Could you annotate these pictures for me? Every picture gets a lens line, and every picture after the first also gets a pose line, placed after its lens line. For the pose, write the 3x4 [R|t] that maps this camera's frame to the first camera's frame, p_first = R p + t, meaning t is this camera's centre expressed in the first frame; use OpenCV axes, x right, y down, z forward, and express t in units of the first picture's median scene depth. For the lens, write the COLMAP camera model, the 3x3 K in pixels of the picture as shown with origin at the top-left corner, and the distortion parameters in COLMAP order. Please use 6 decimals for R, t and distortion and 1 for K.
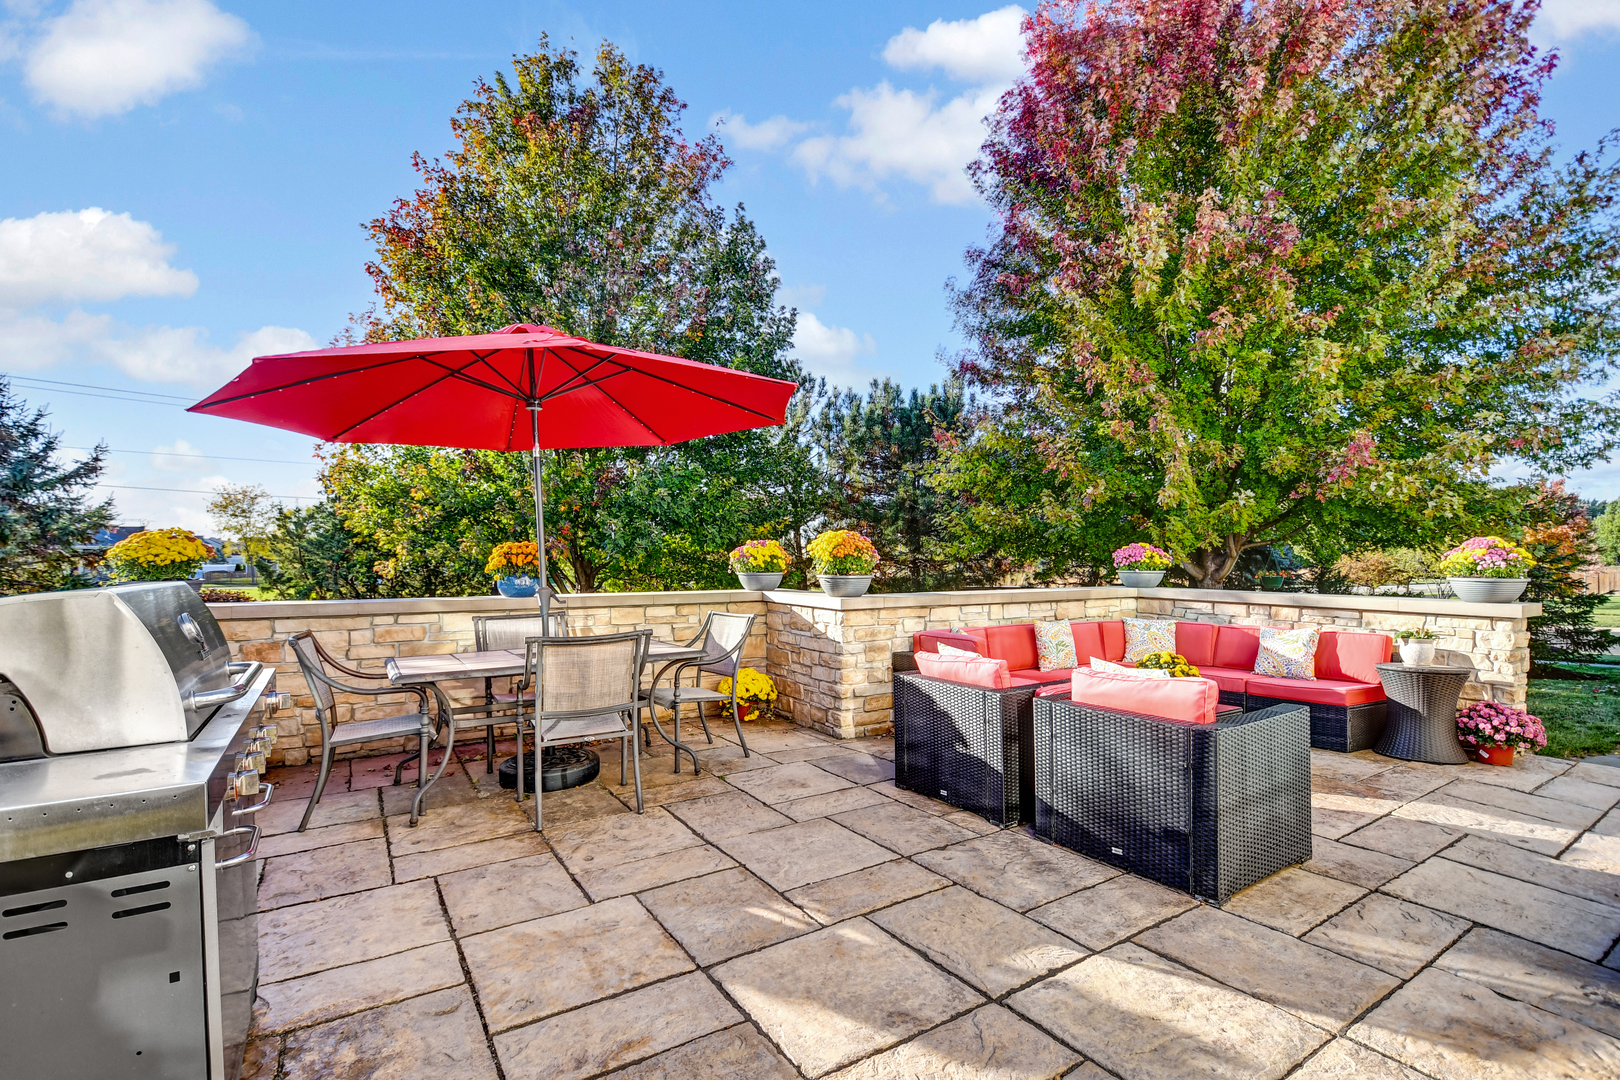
lens RADIAL K [[722.0, 0, 774.6], [0, 722.0, 561.8], [0, 0, 1]] dist [0.000992, -0.018084]
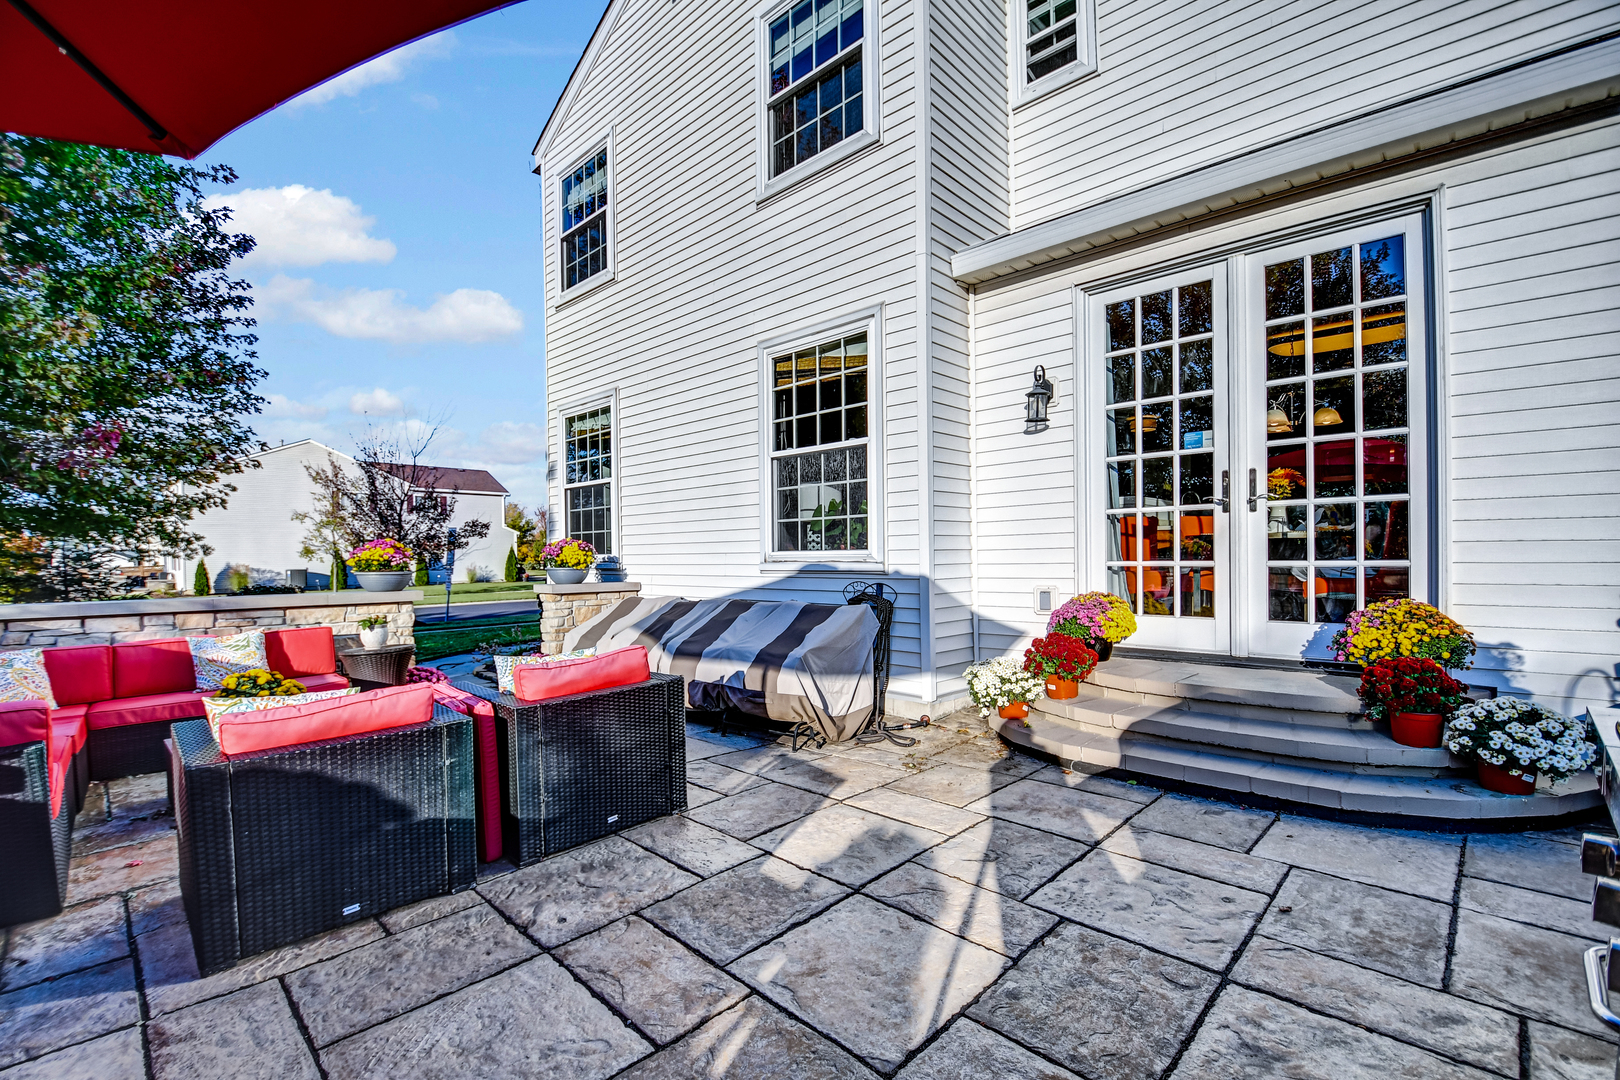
lens RADIAL K [[722.0, 0, 774.6], [0, 722.0, 561.8], [0, 0, 1]] dist [0.000992, -0.018084]
pose [[-0.236507, -0.006570, 0.971608, -0.562767], [0.021265, 0.999703, 0.011936, 0.006226], [-0.971397, 0.023484, -0.236297, 0.896957]]
